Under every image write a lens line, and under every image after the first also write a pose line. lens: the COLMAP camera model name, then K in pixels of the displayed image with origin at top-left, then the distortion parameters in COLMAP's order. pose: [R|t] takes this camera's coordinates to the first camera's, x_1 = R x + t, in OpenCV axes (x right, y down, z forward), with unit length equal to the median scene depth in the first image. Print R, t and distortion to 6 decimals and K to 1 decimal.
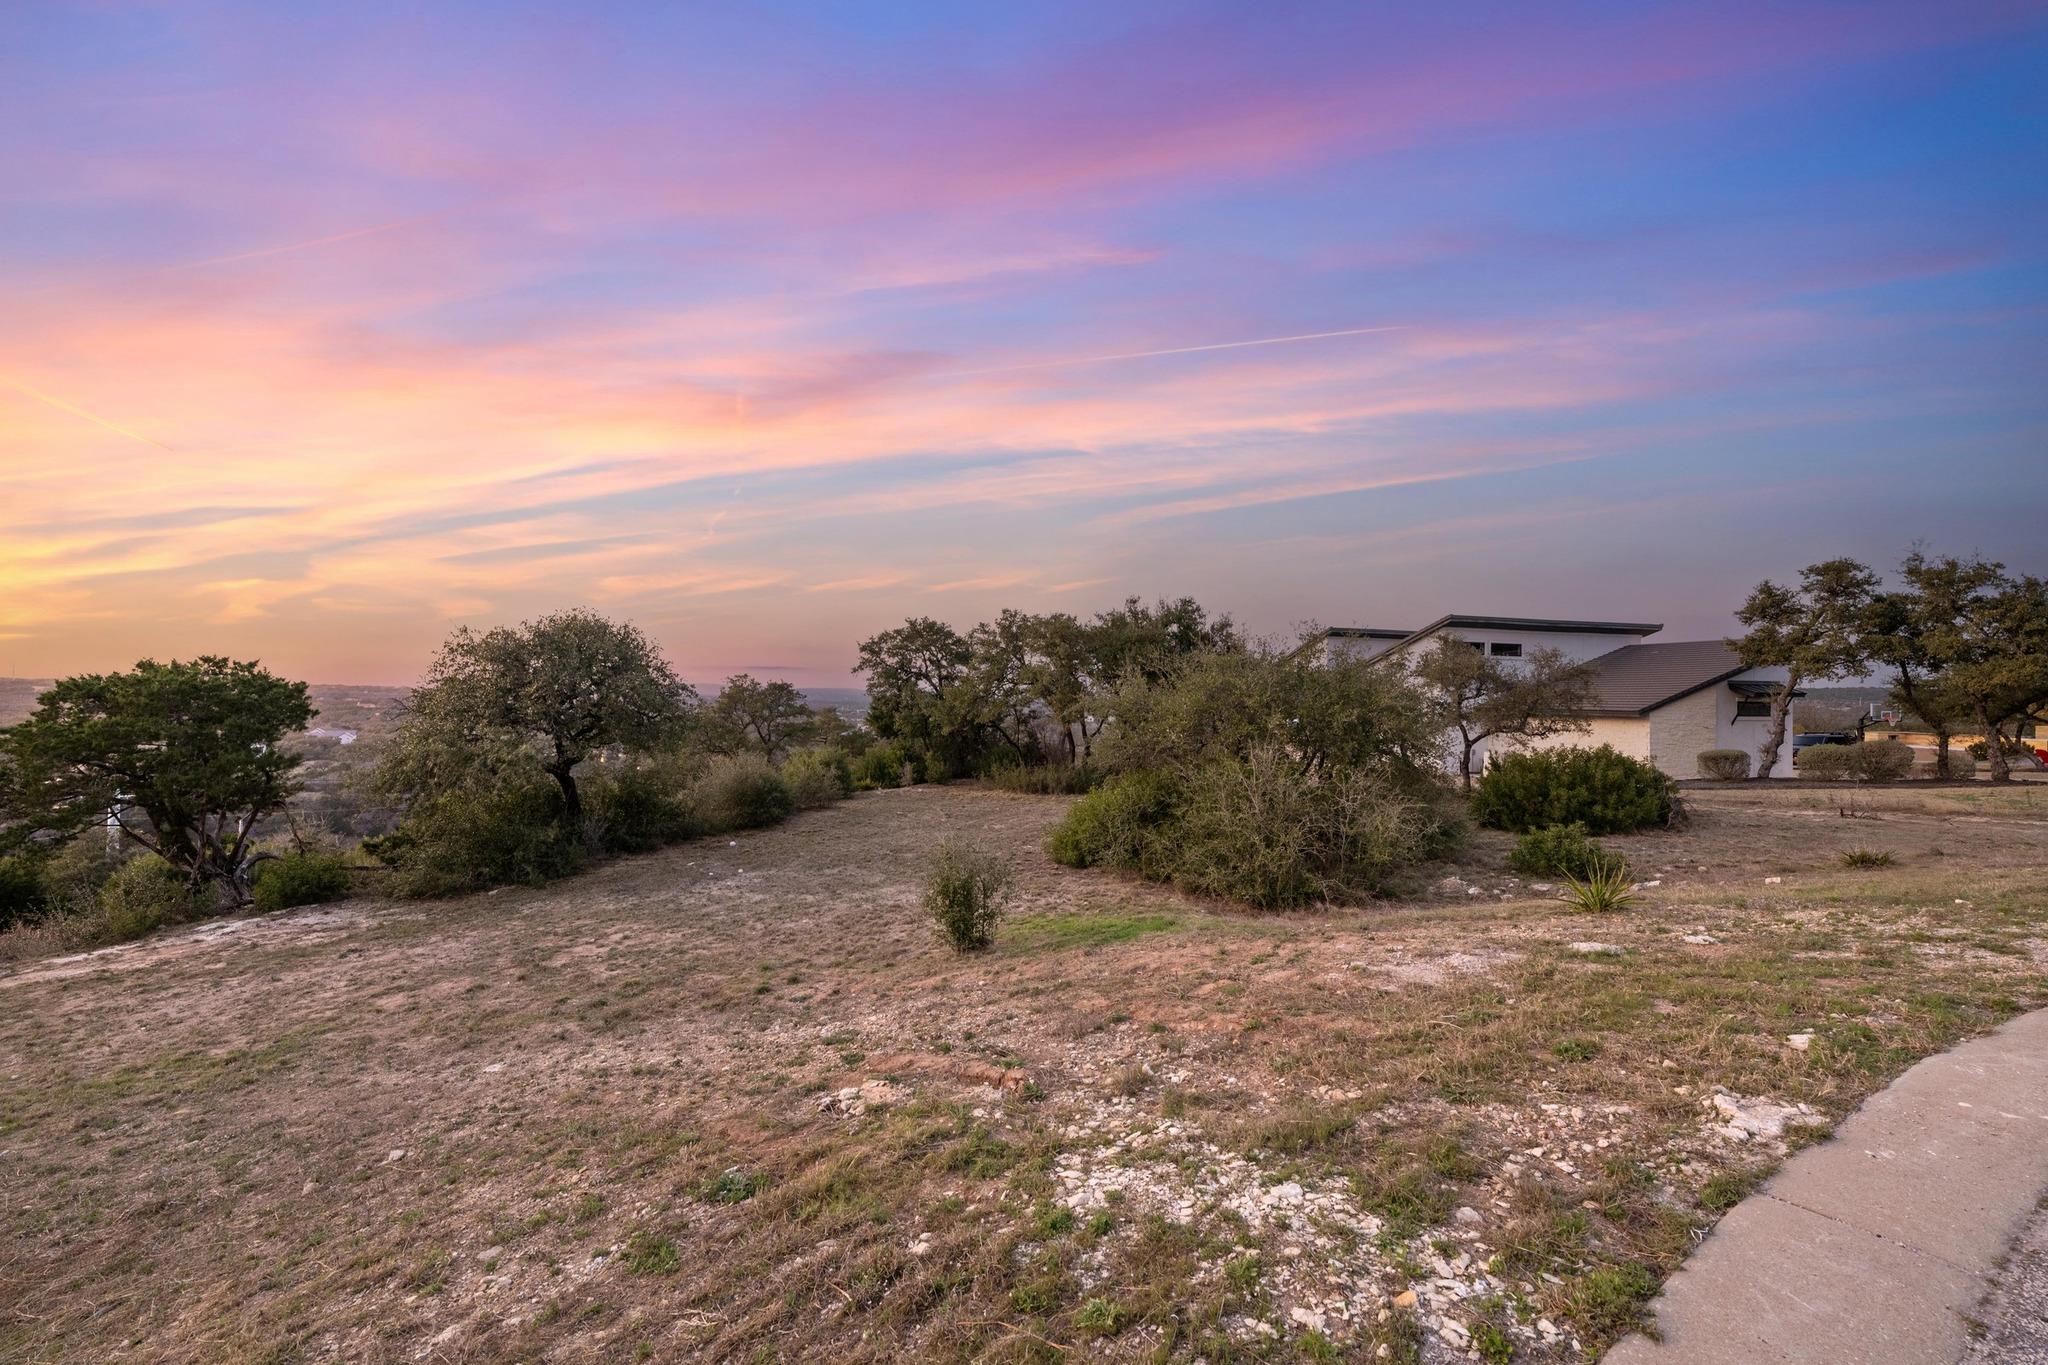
lens RADIAL K [[811.5, 0, 1025.4], [0, 811.5, 684.0], [0, 0, 1]] dist [0.001166, 0.000345]
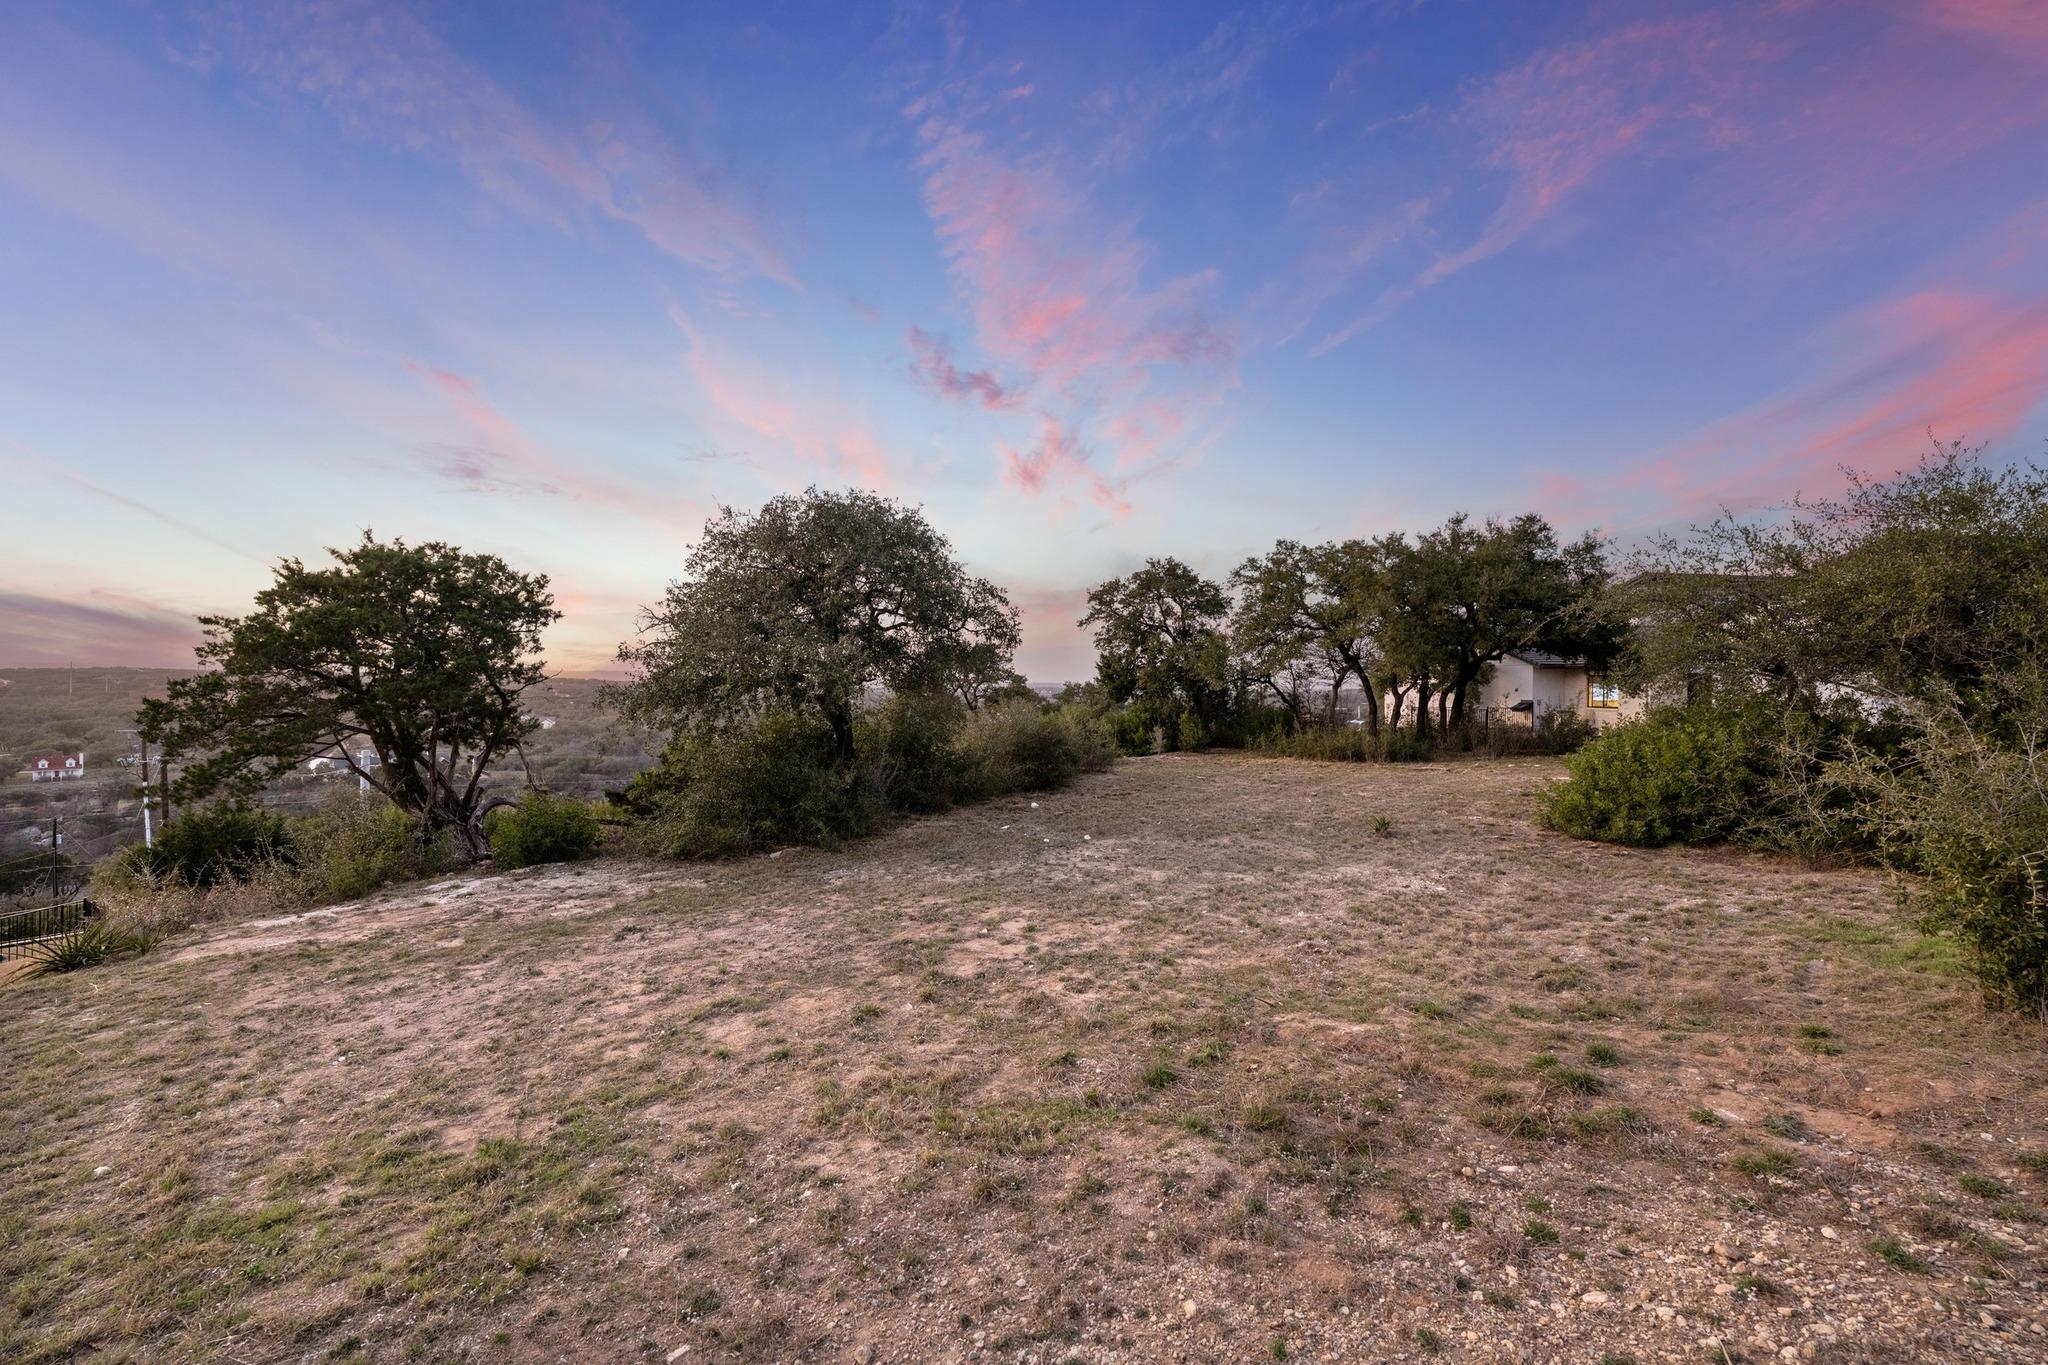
lens RADIAL K [[811.5, 0, 1023.6], [0, 811.5, 684.7], [0, 0, 1]] dist [0.001166, 0.000345]
pose [[0.986573, -0.001969, -0.163307, -0.342156], [0.003715, 0.999939, 0.010386, 0.104274], [0.163276, -0.010853, 0.986521, 0.340867]]
